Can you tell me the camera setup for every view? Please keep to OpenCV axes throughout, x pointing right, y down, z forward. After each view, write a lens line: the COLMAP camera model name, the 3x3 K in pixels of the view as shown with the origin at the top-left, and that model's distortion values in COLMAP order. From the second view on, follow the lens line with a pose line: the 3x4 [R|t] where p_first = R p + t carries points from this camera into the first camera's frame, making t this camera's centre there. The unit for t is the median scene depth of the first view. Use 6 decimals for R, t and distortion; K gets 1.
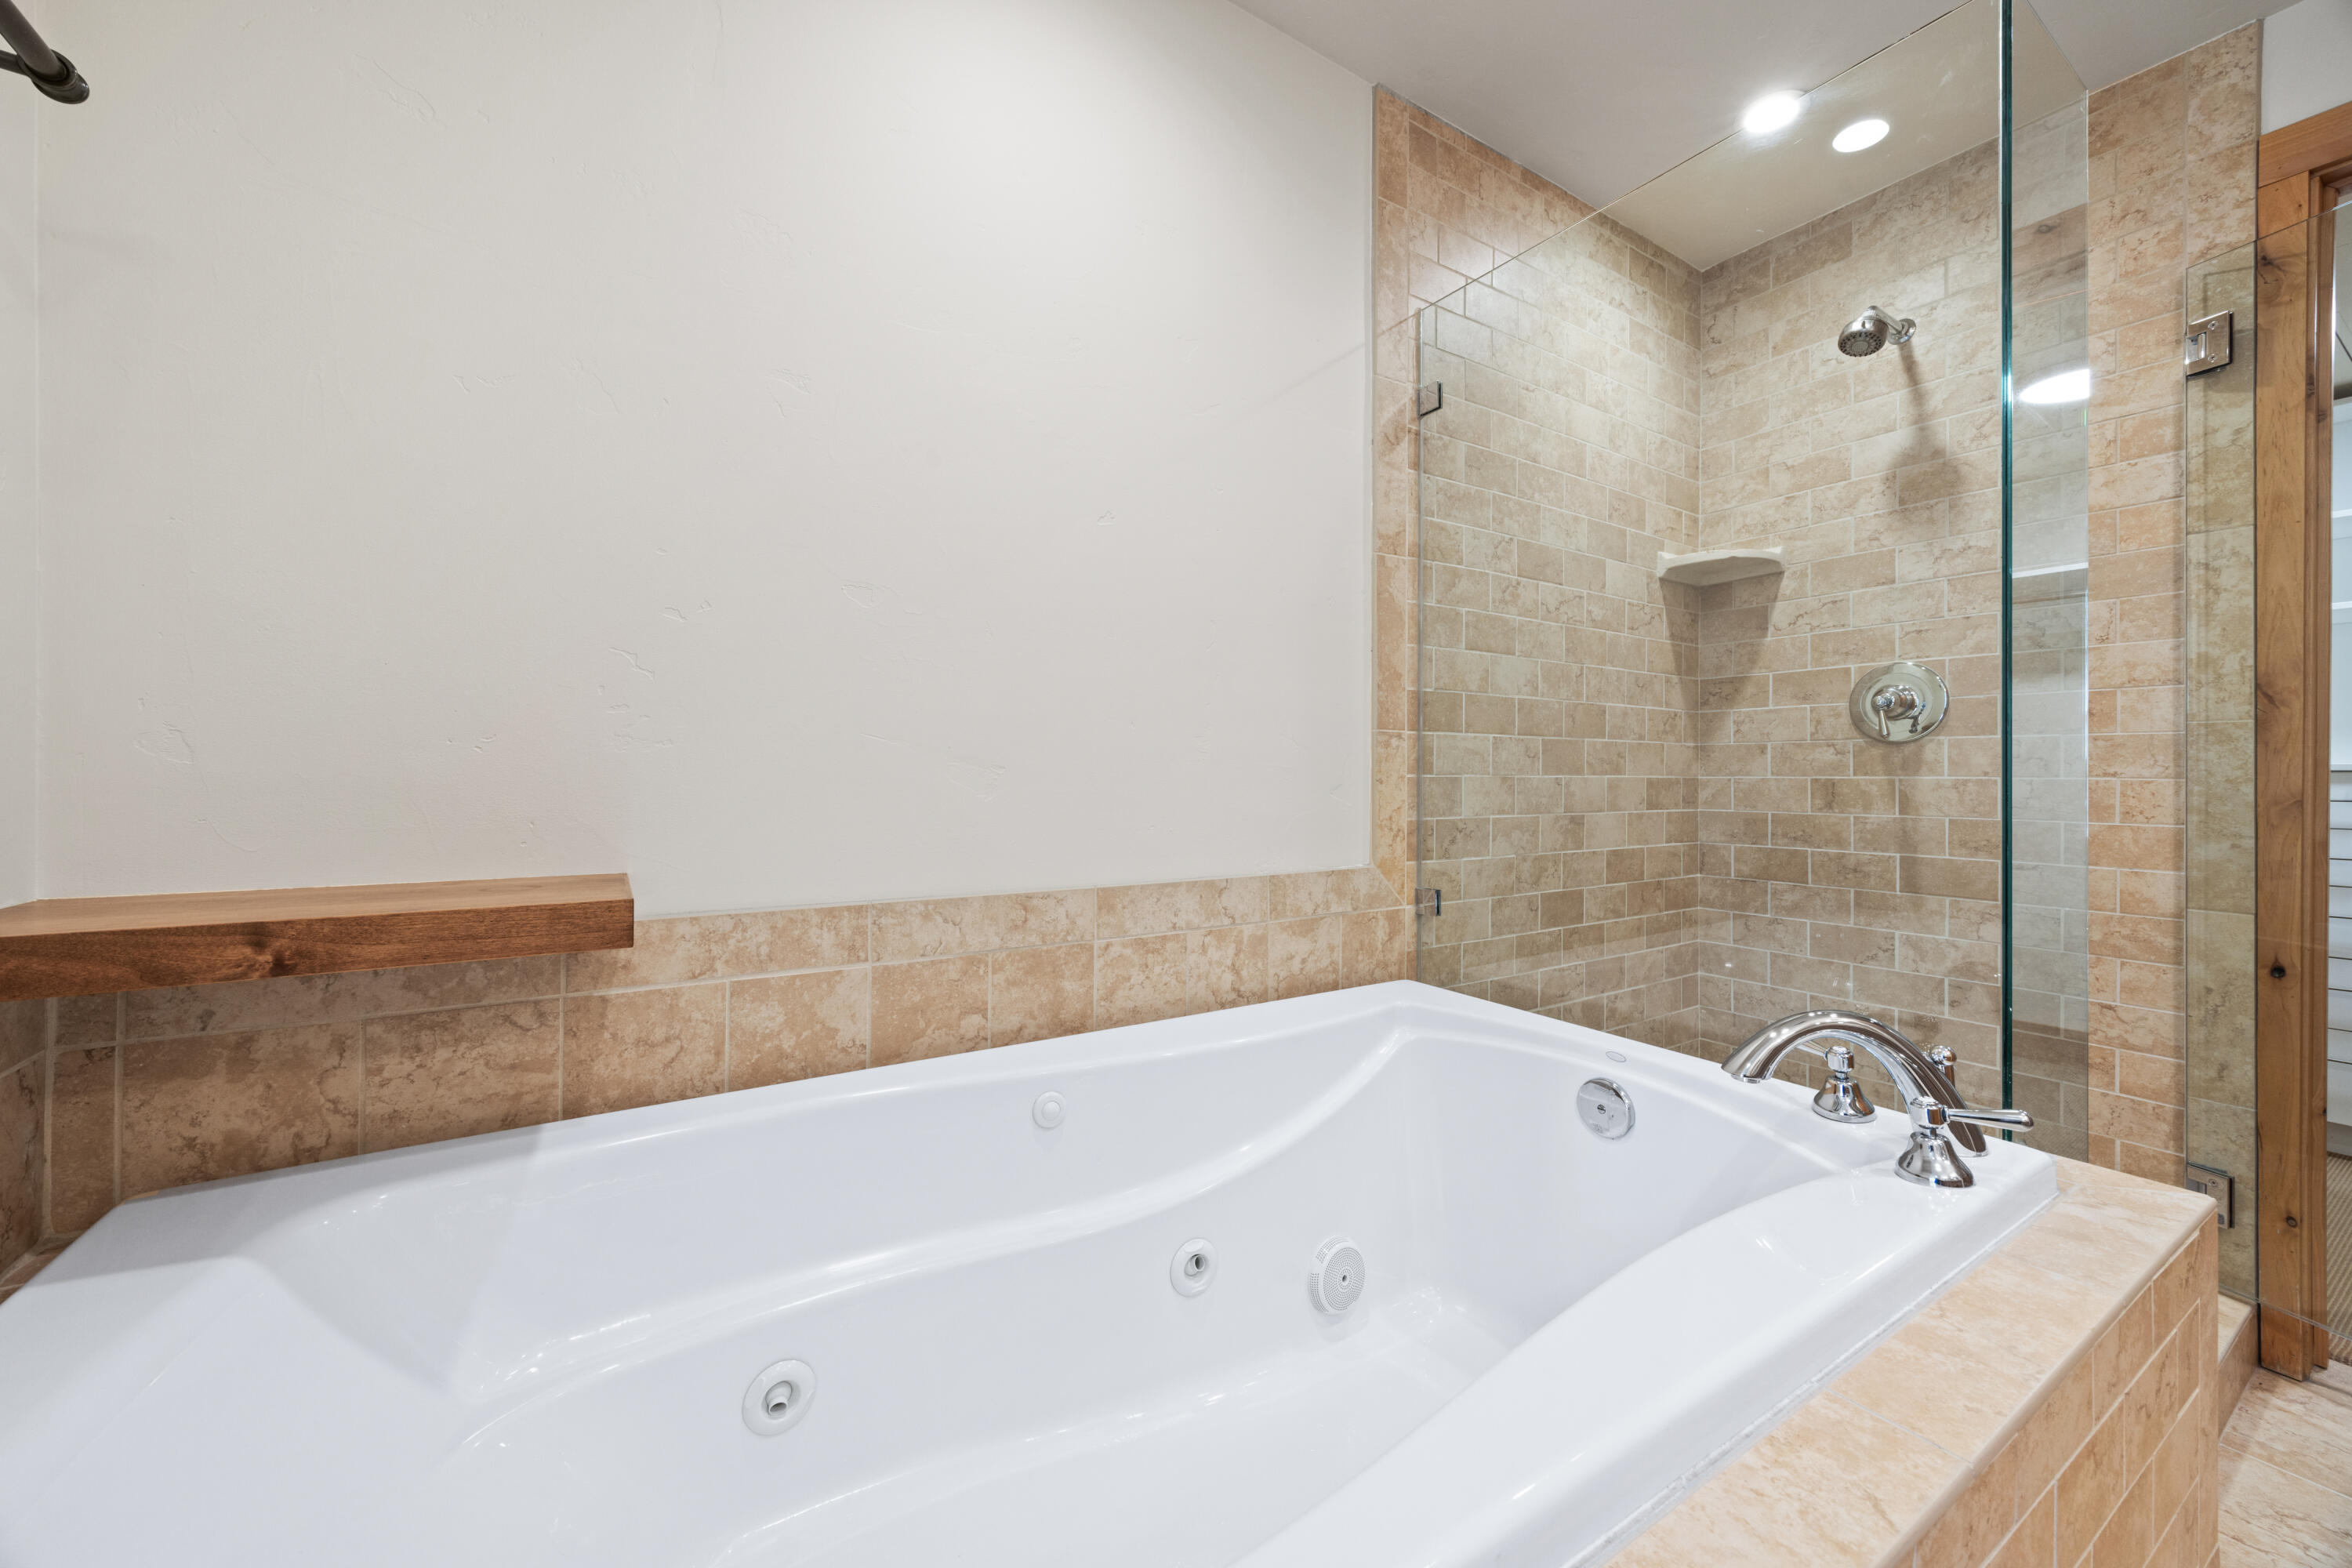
lens RADIAL K [[893.3, 0, 1169.8], [0, 893.3, 773.8], [0, 0, 1]] dist [-0.002742, 0.000149]
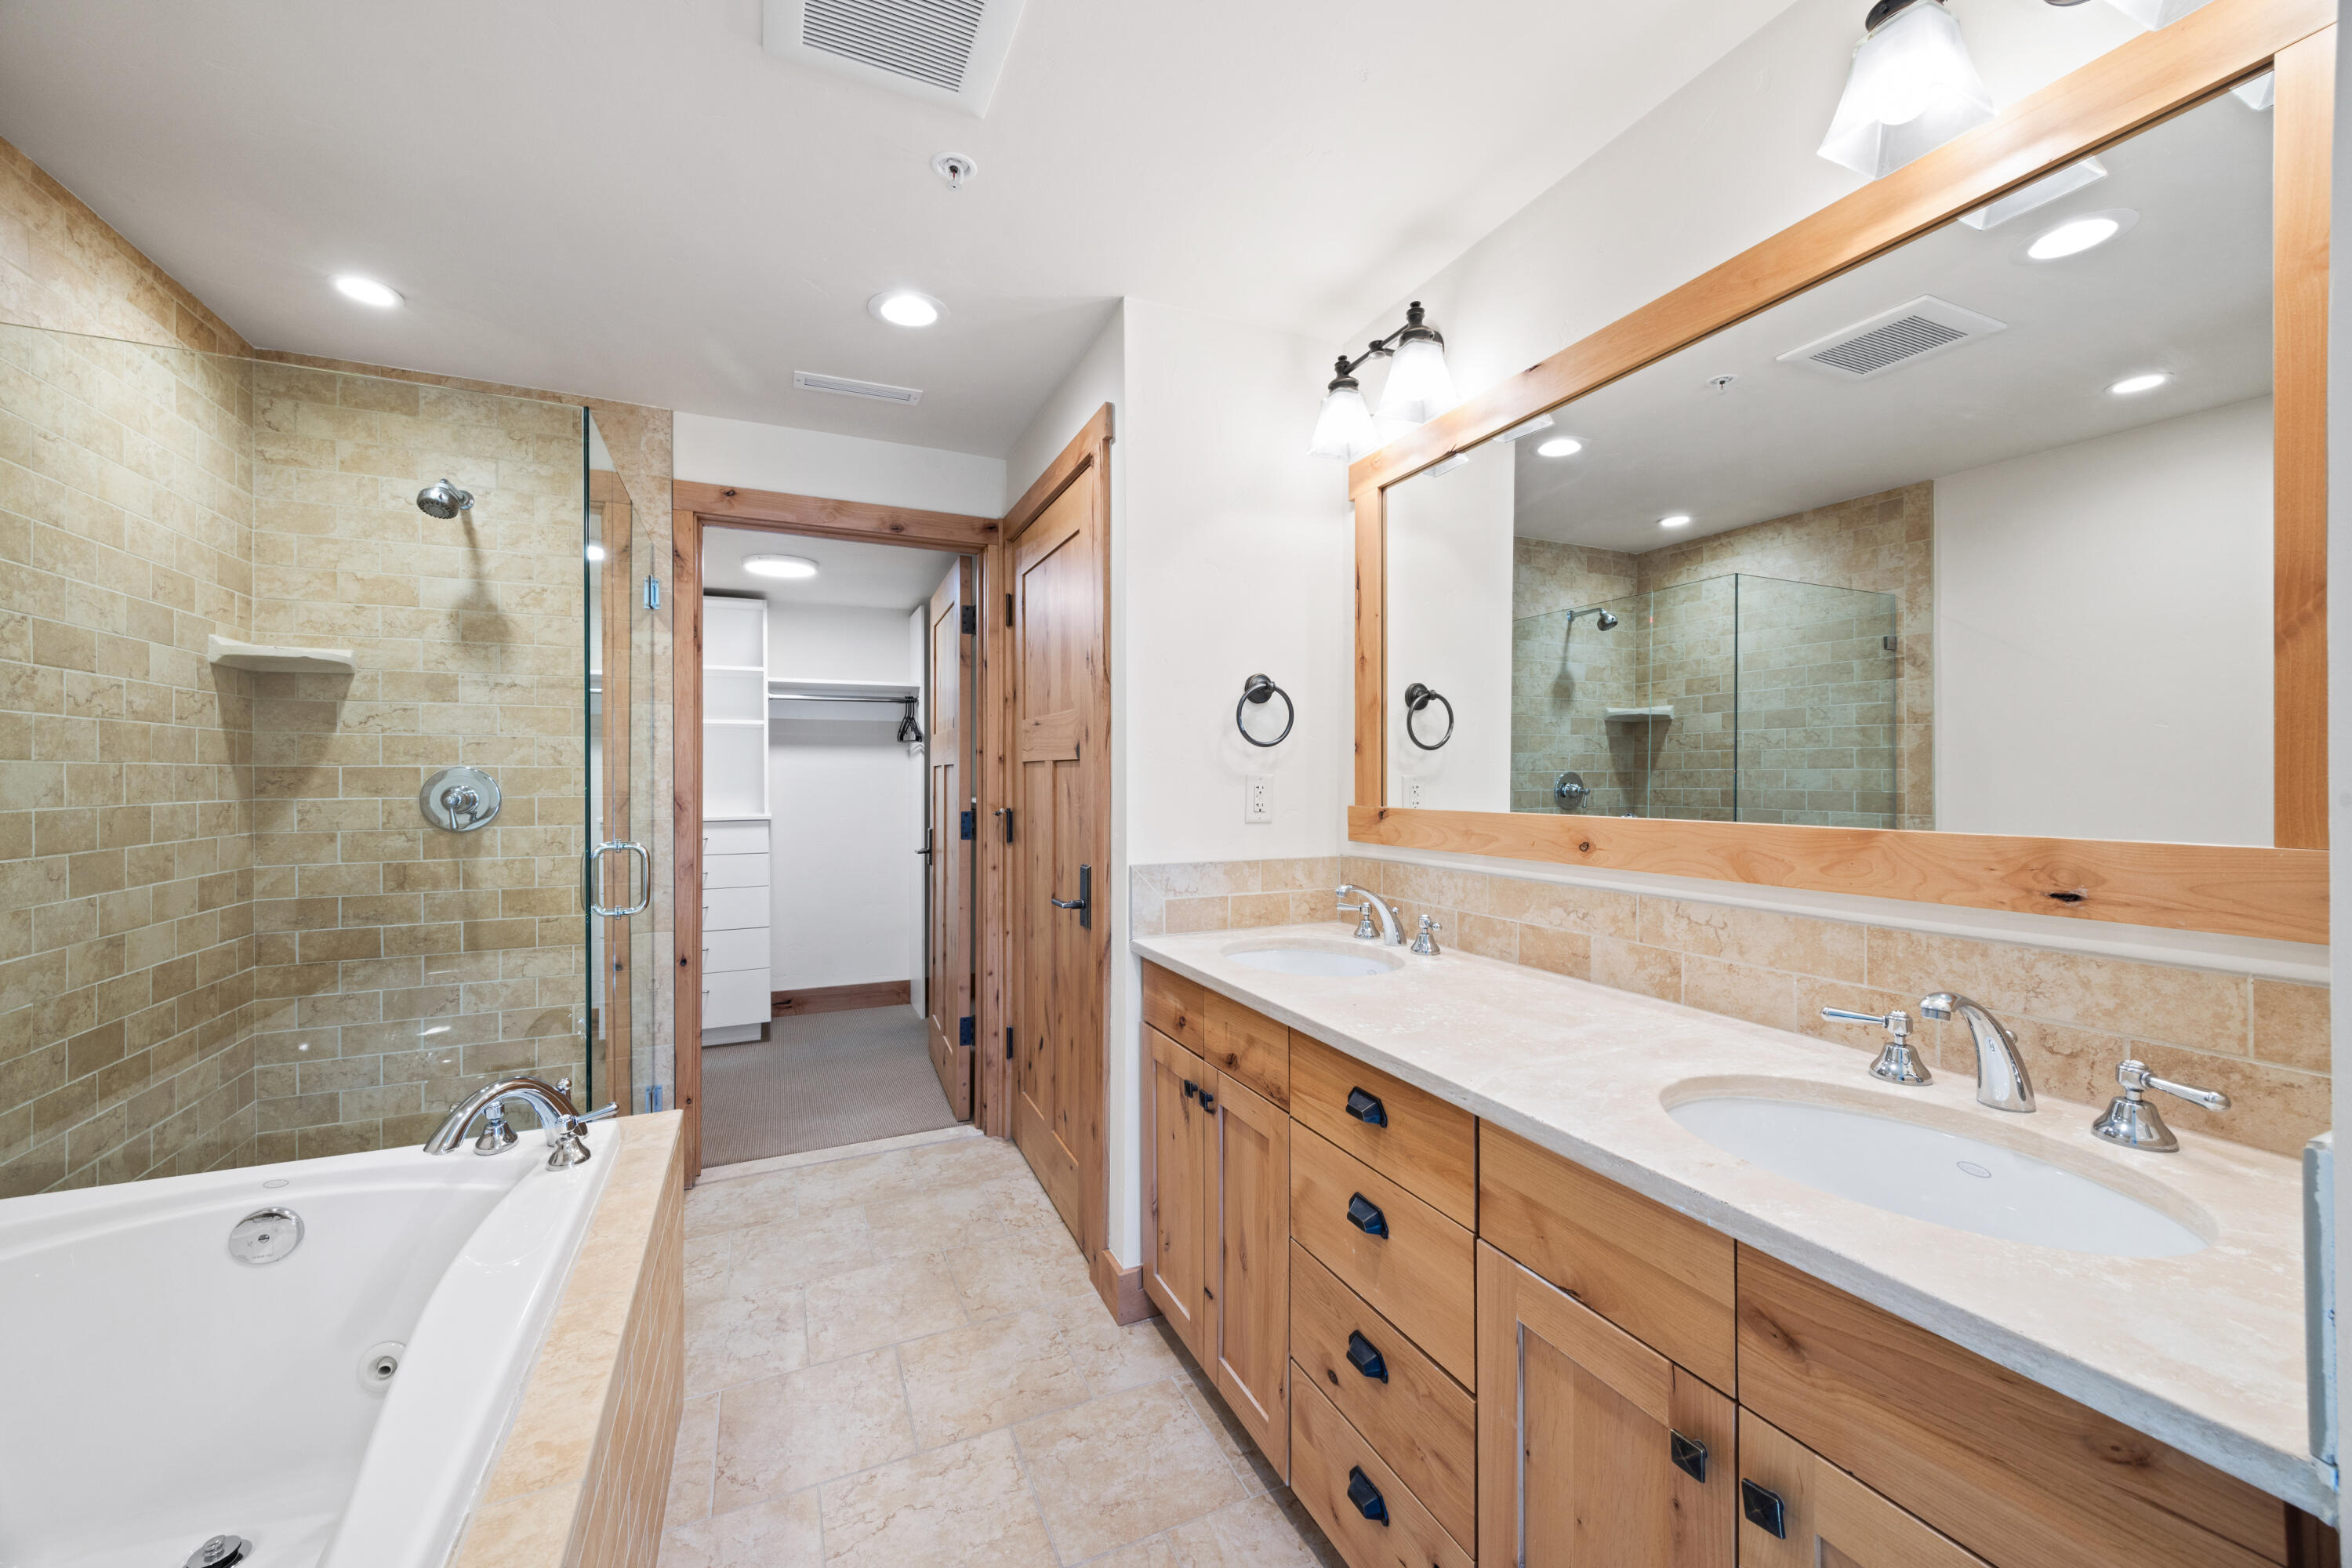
lens RADIAL K [[893.3, 0, 1169.8], [0, 893.3, 773.8], [0, 0, 1]] dist [-0.002742, 0.000149]
pose [[0.138796, -0.007404, 0.990293, -0.267588], [0.003535, 0.999969, 0.006981, -0.118244], [-0.990315, 0.002532, 0.138817, -0.142392]]
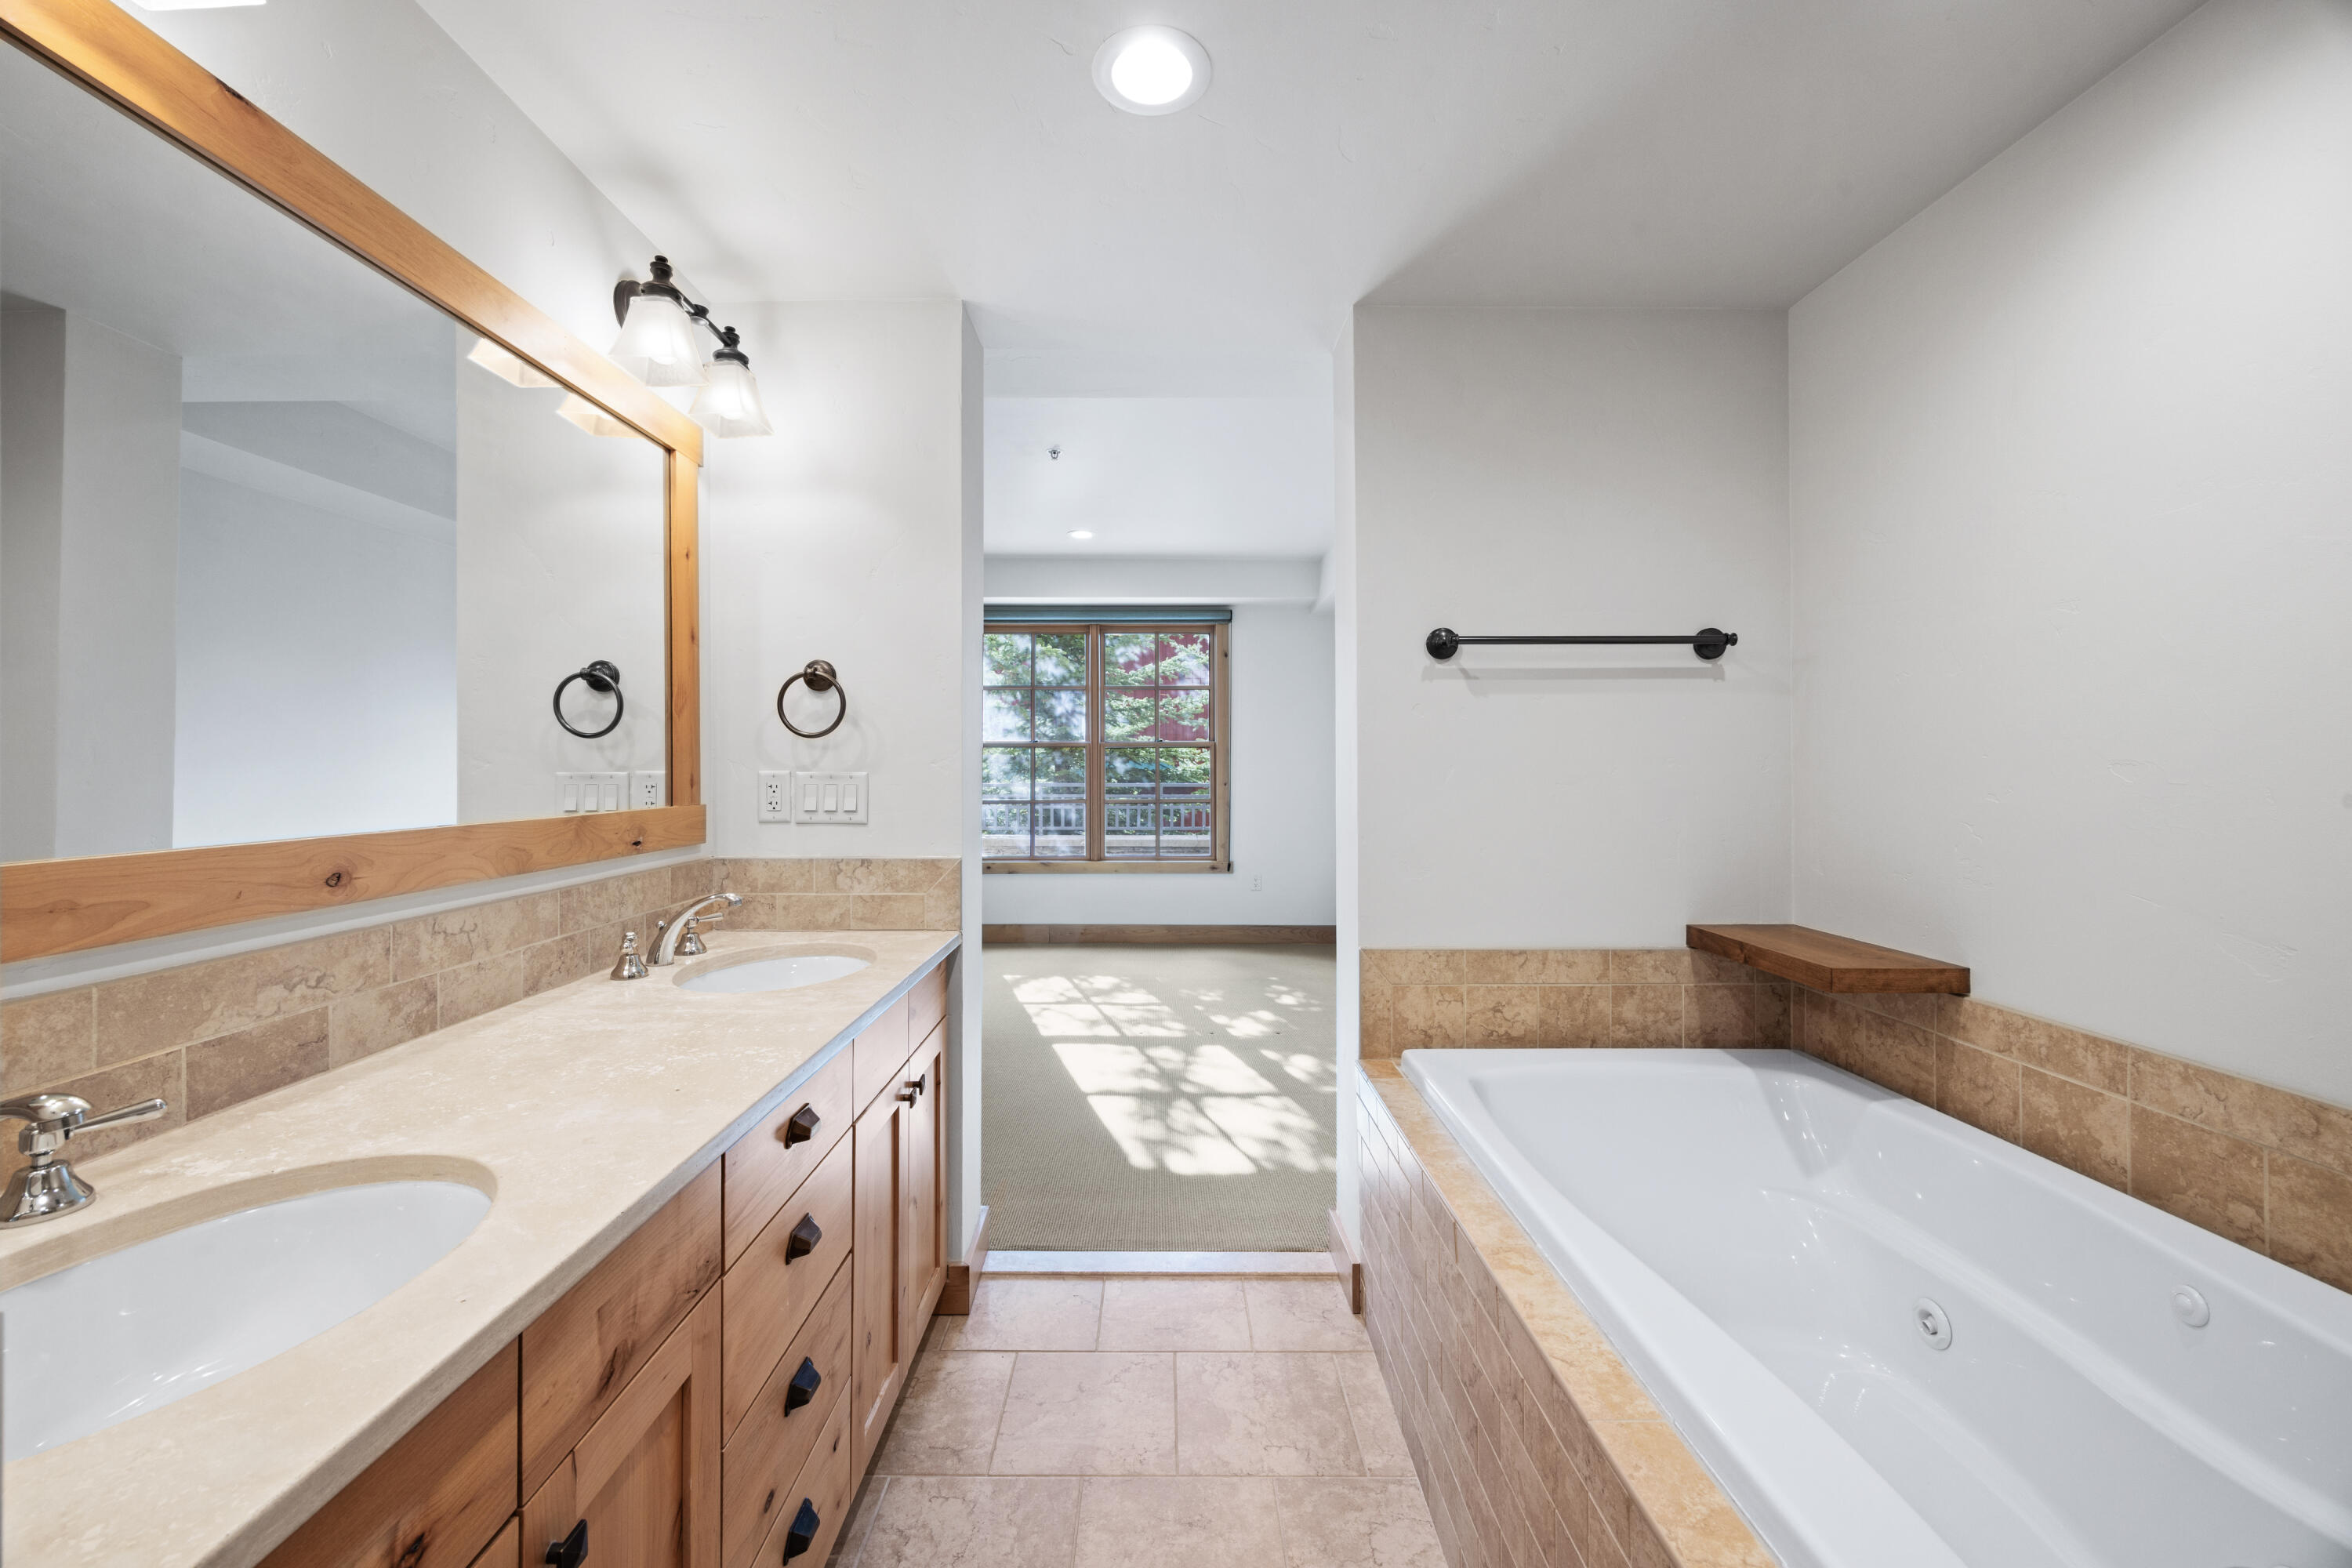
lens RADIAL K [[893.3, 0, 1169.8], [0, 893.3, 773.8], [0, 0, 1]] dist [-0.002742, 0.000149]
pose [[-0.528218, -0.001676, -0.849107, 0.758328], [-0.005242, 0.999985, 0.001286, -0.116465], [0.849092, 0.005130, -0.528219, 0.339023]]
